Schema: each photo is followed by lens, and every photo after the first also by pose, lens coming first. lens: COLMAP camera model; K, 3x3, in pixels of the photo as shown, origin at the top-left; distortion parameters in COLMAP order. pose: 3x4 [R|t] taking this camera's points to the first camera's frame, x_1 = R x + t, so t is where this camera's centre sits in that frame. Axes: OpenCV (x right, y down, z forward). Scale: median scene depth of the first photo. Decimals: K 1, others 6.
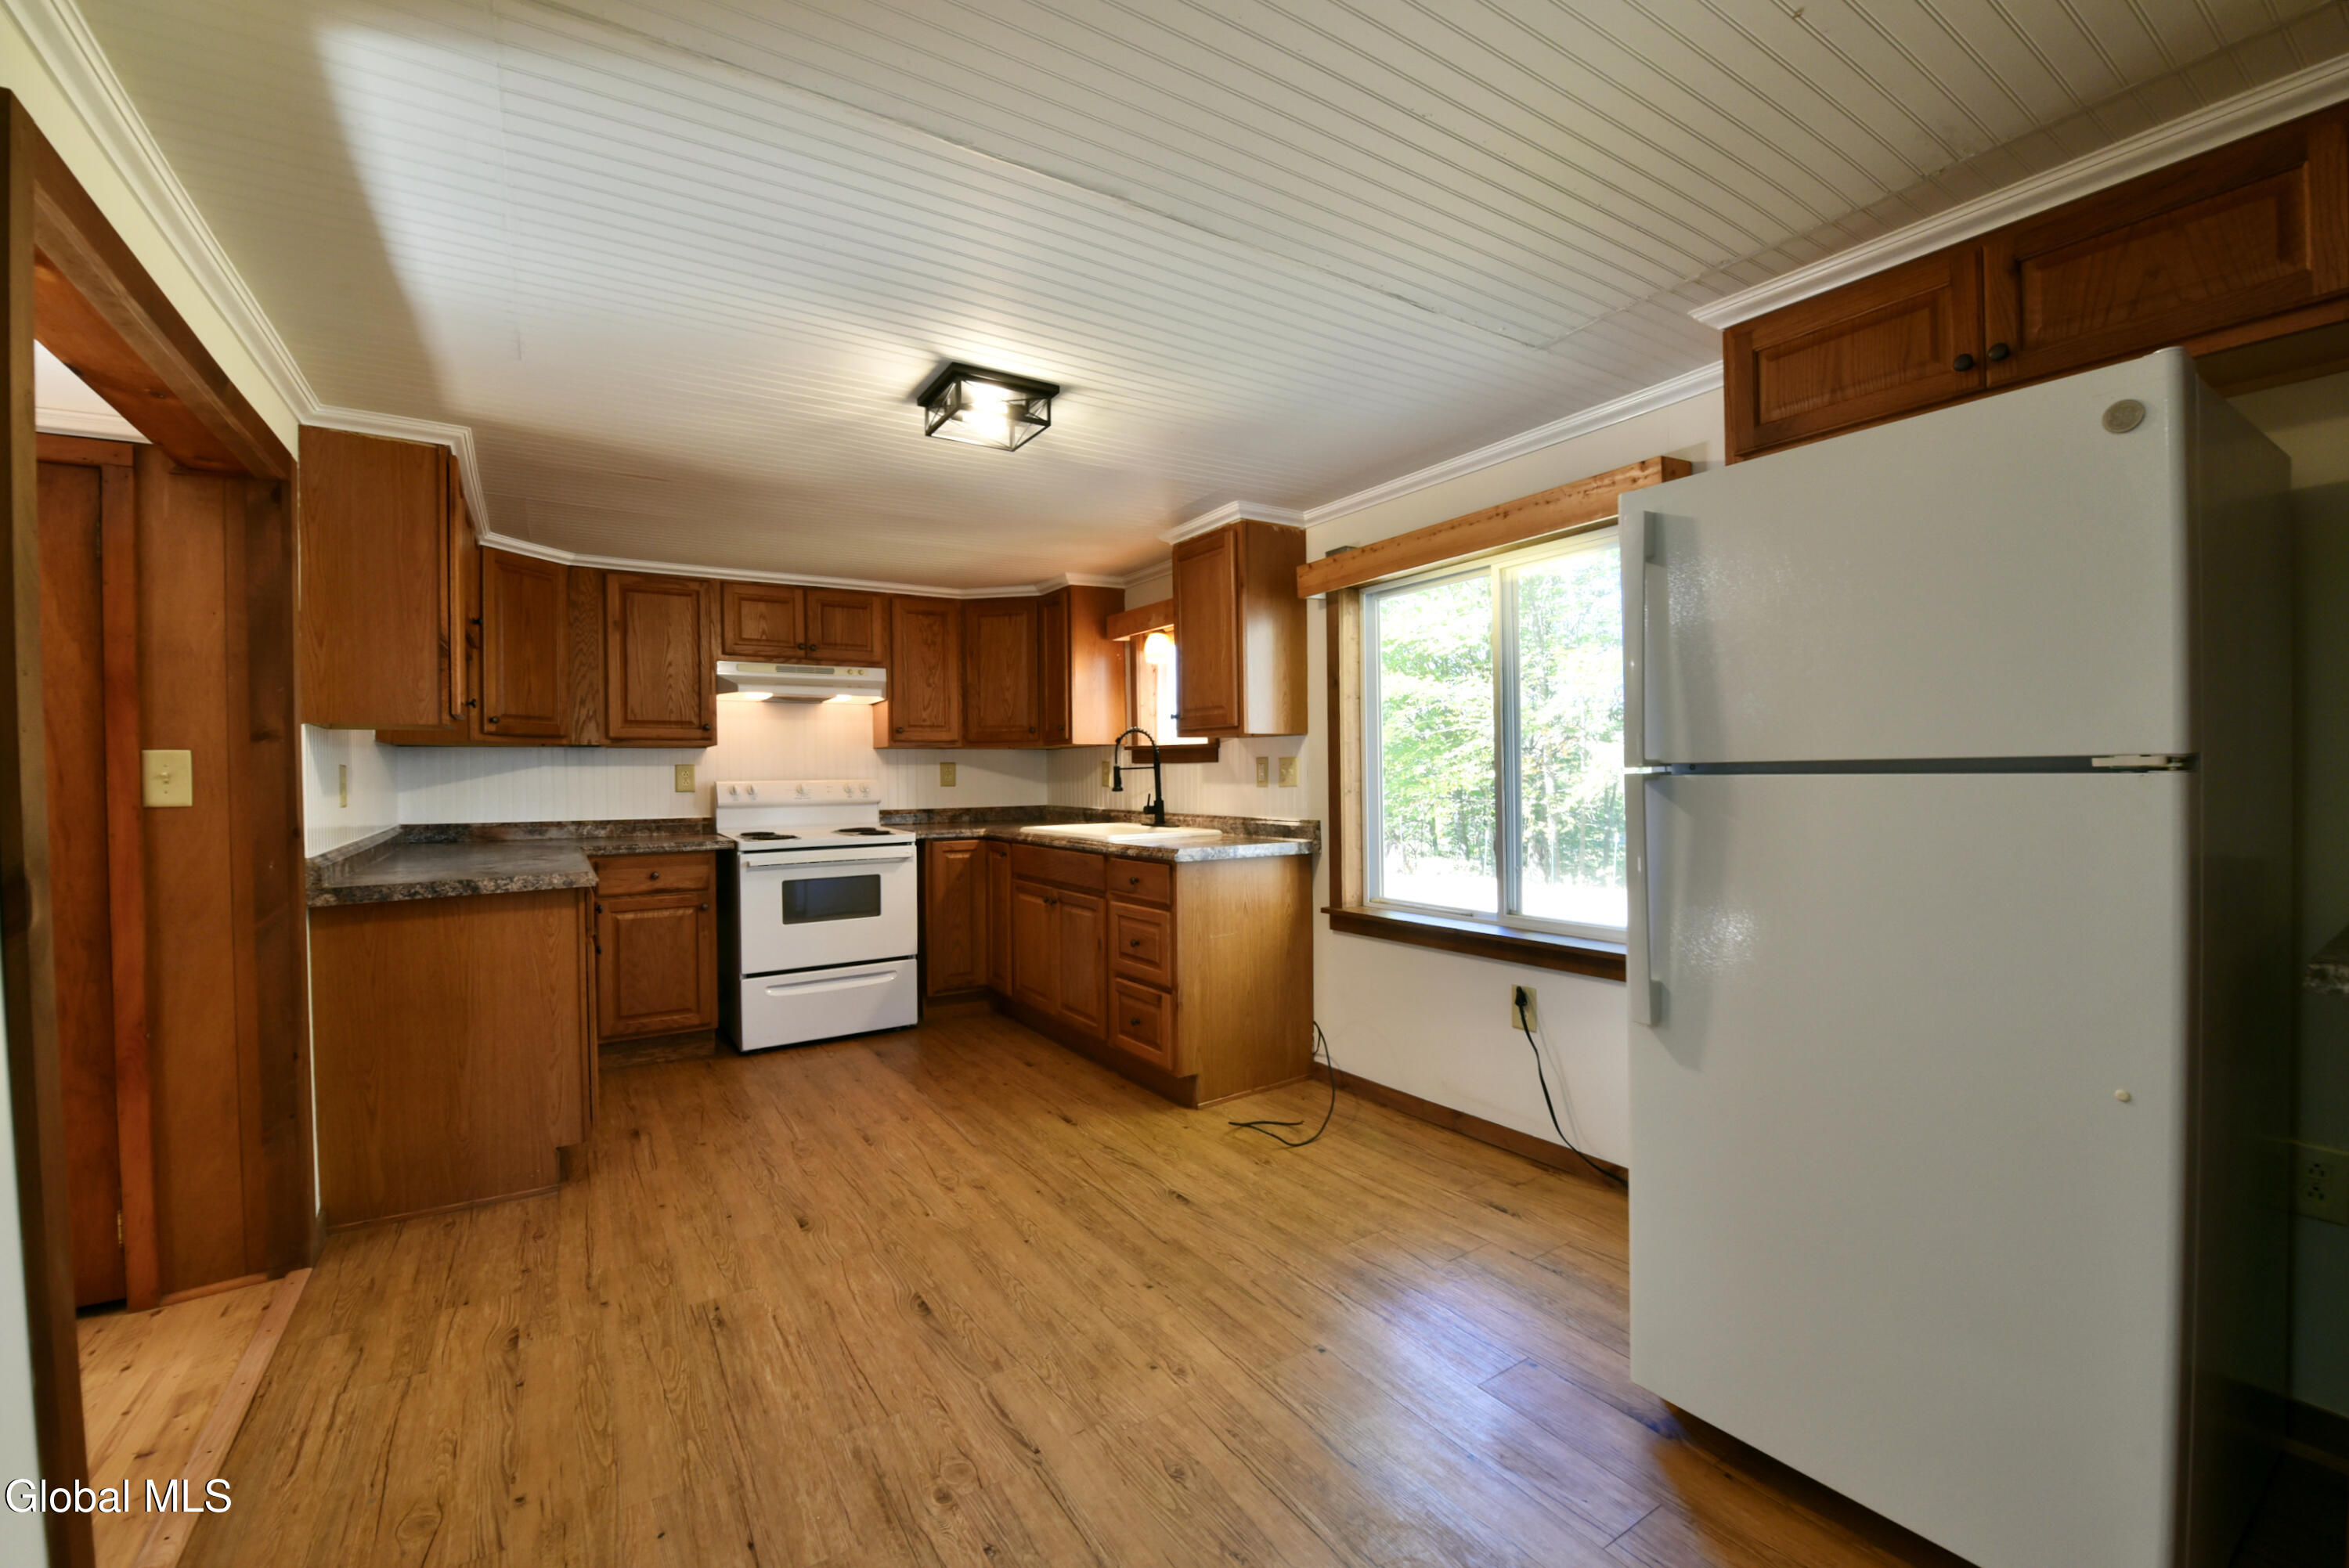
lens RADIAL K [[985.6, 0, 1174.5], [0, 985.6, 784.0], [0, 0, 1]] dist [-0.018629, -0.000801]
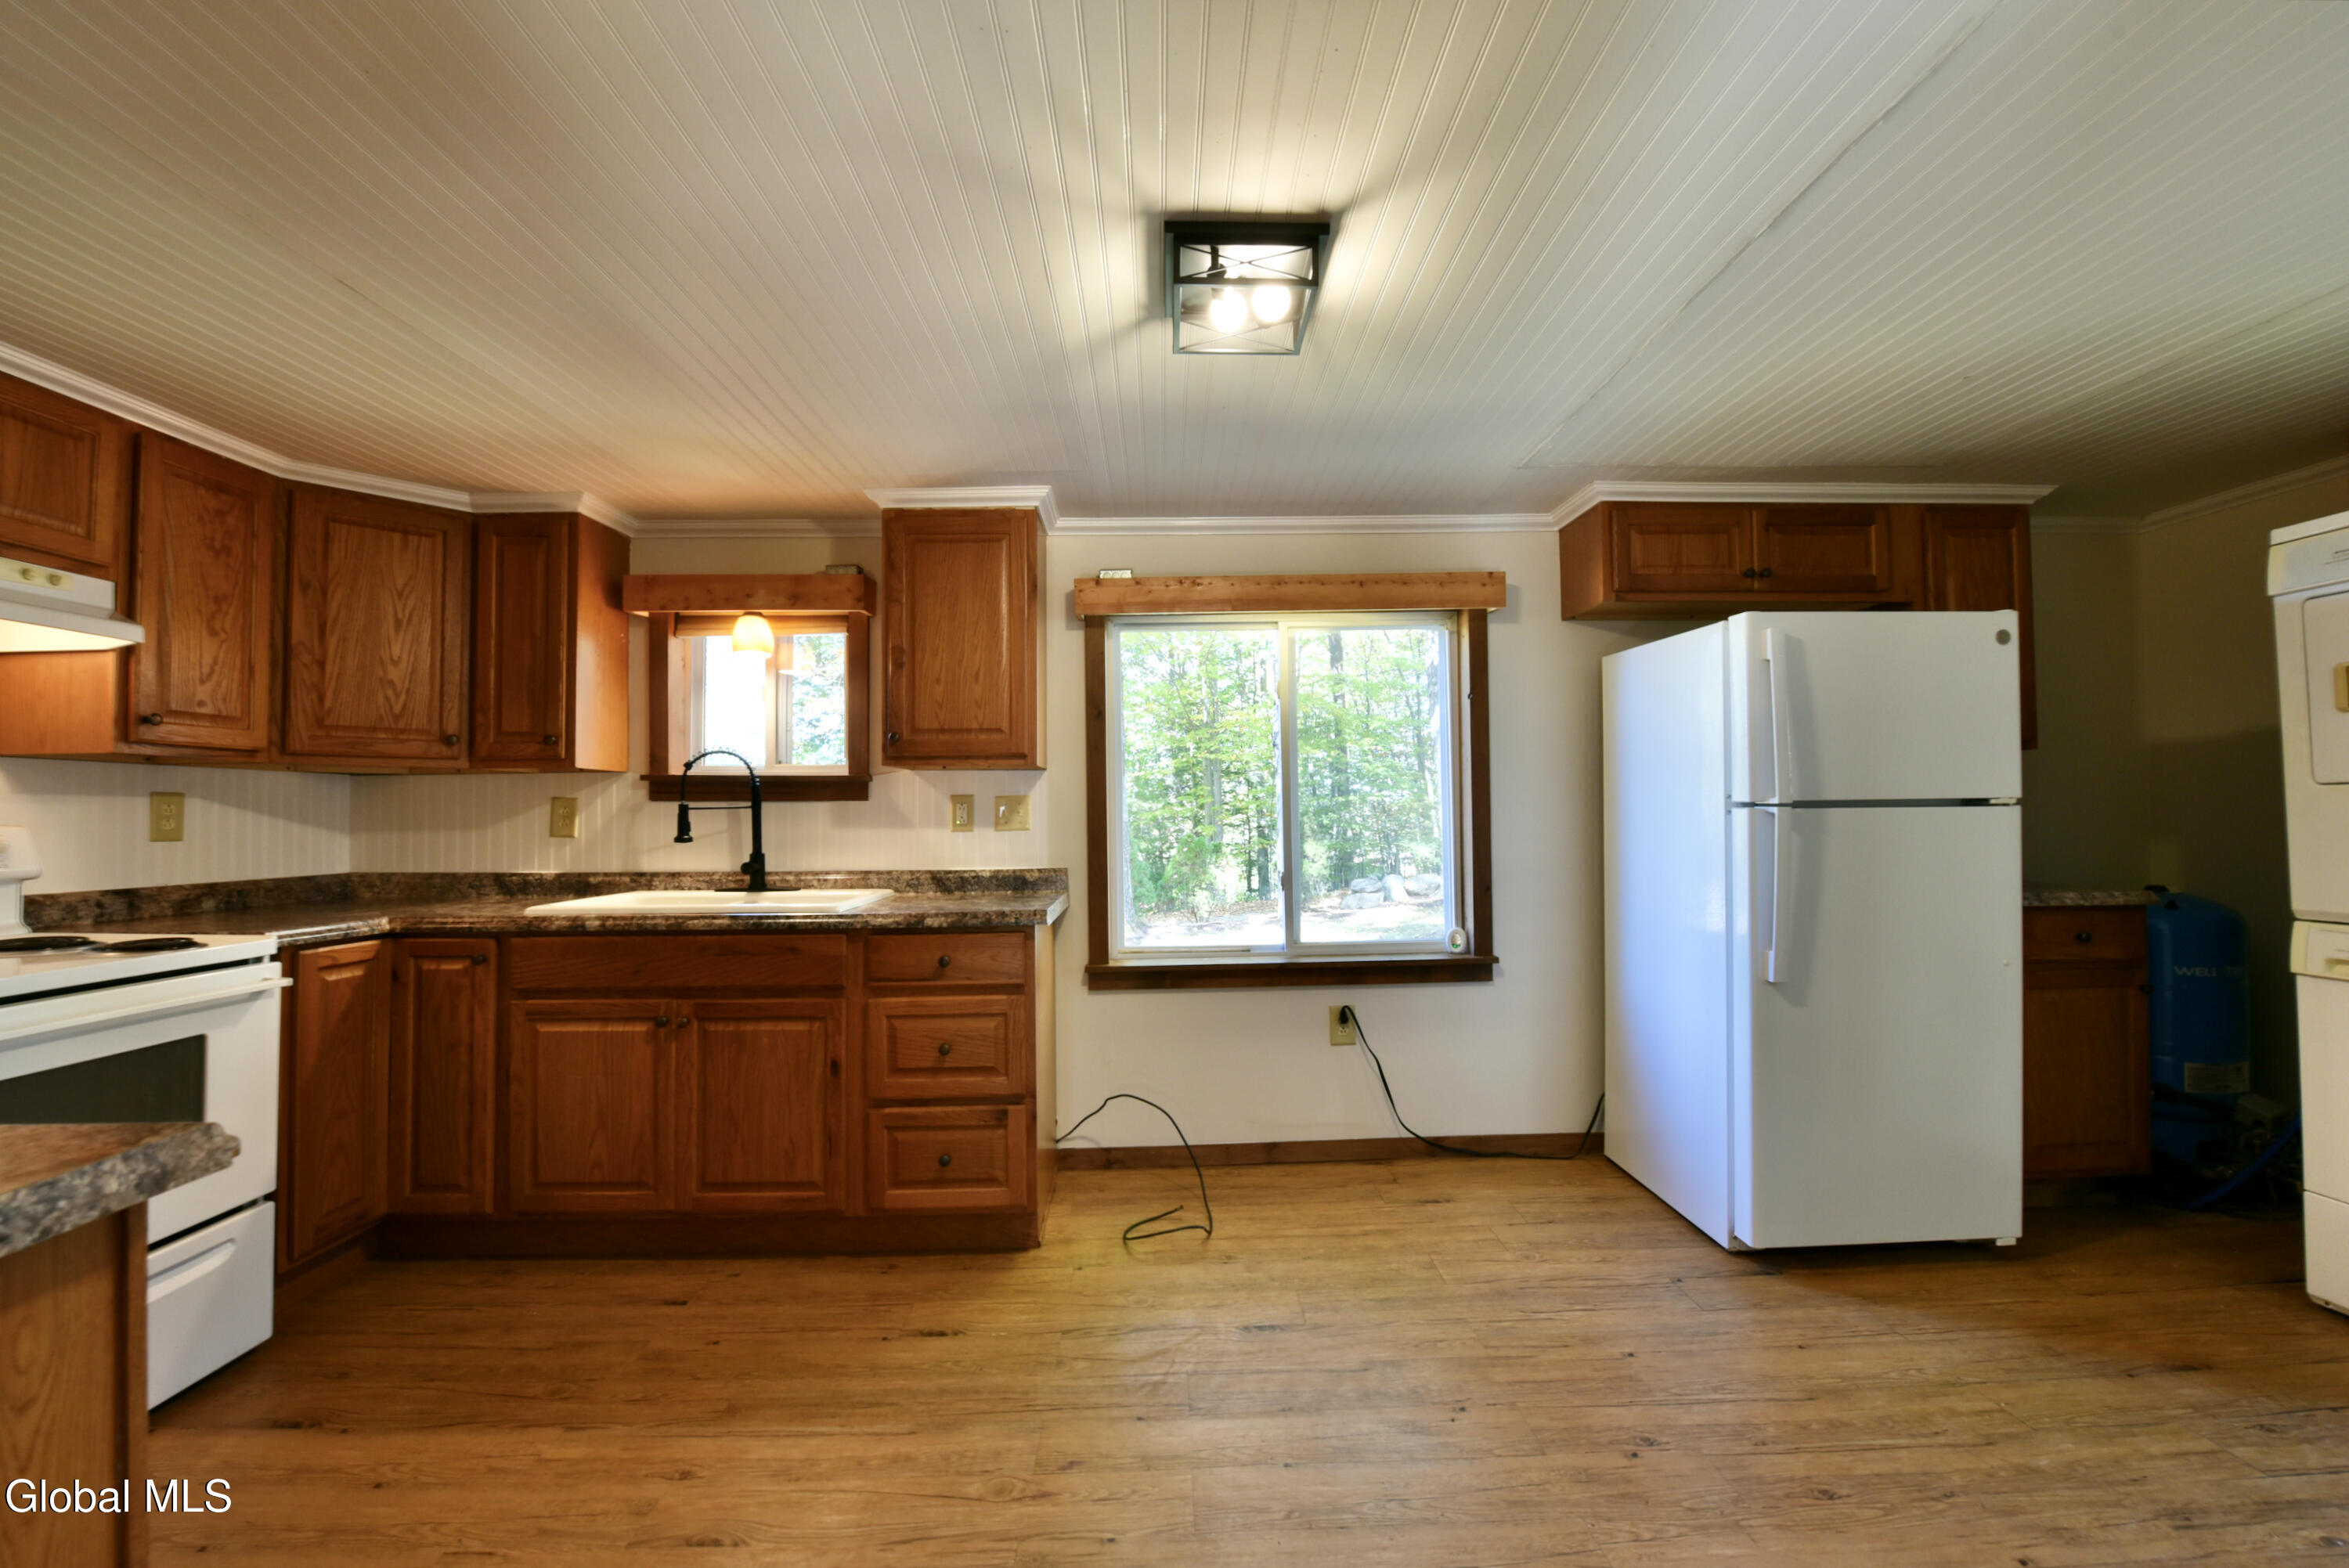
lens RADIAL K [[960.4, 0, 1184.9], [0, 960.4, 787.4], [0, 0, 1]] dist [-0.019718, -0.000742]
pose [[0.512141, 0.032390, 0.858290, -0.553273], [0.013894, 0.998846, -0.045984, 0.005859], [-0.858789, 0.035475, 0.511100, 0.485938]]
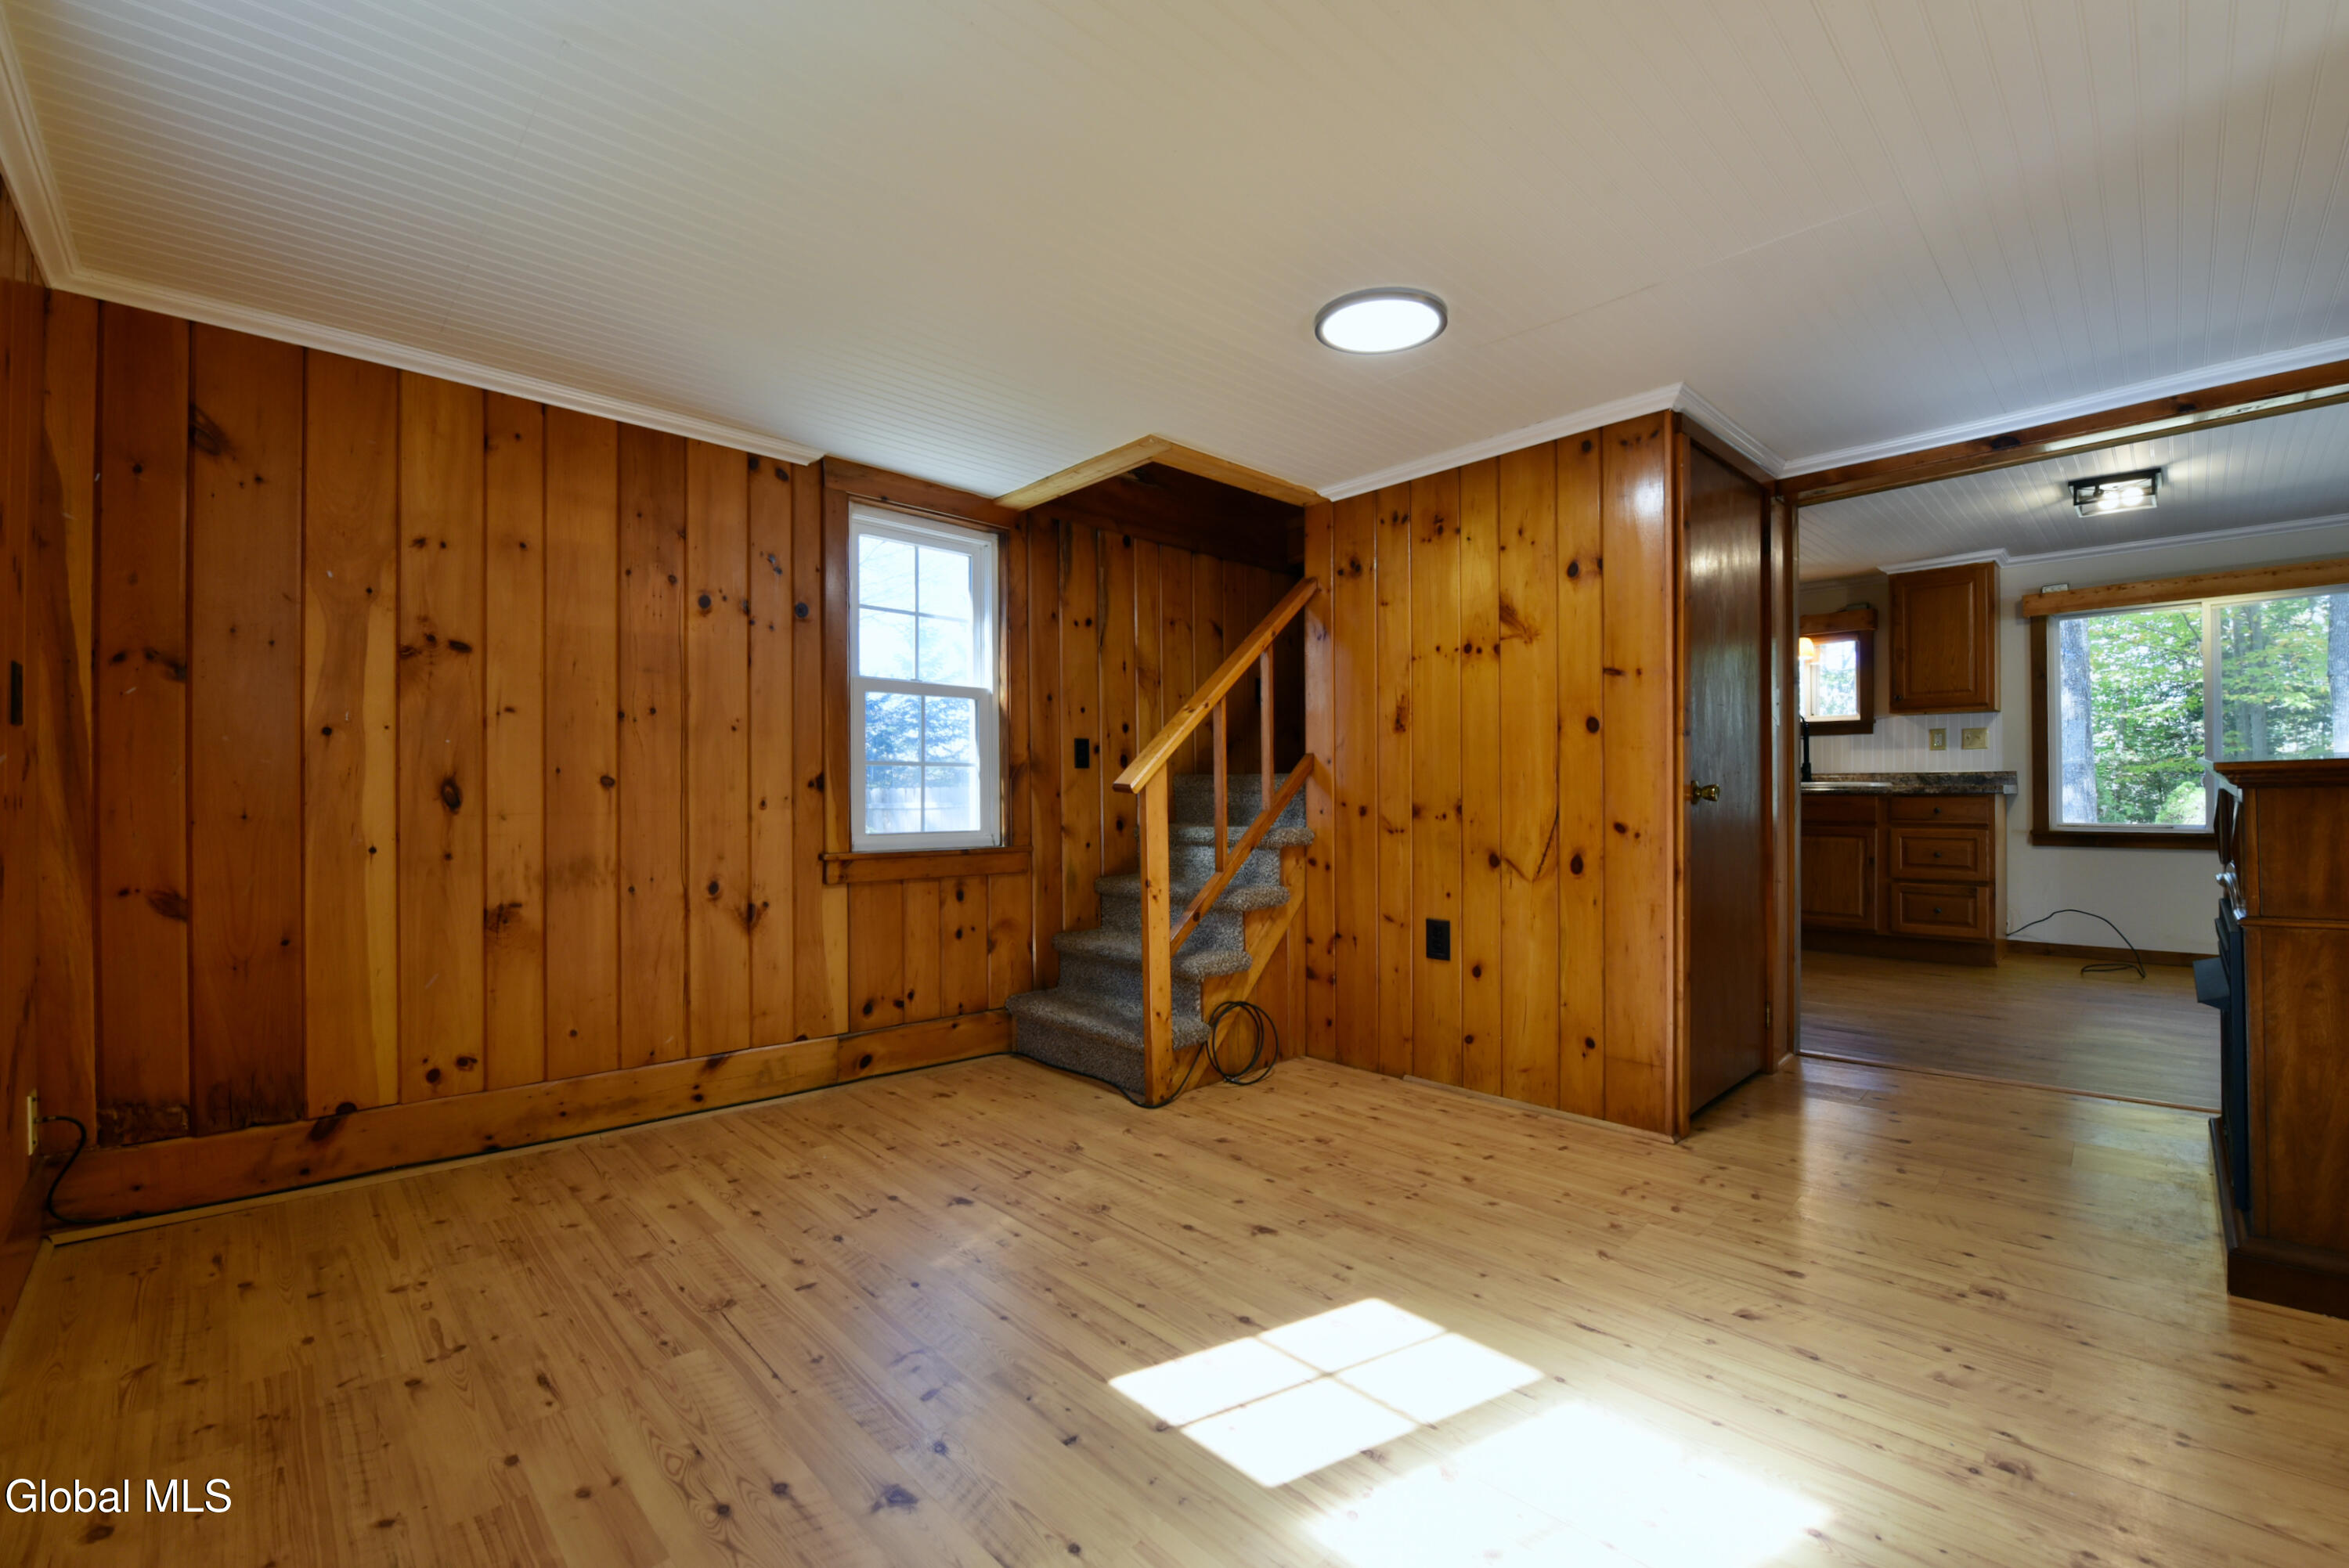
lens RADIAL K [[960.4, 0, 1184.9], [0, 960.4, 787.4], [0, 0, 1]] dist [-0.019718, -0.000742]
pose [[0.979862, 0.013575, 0.199215, -1.357946], [-0.009795, 0.999753, -0.019945, 0.102687], [-0.199437, 0.017592, 0.979753, -0.111826]]
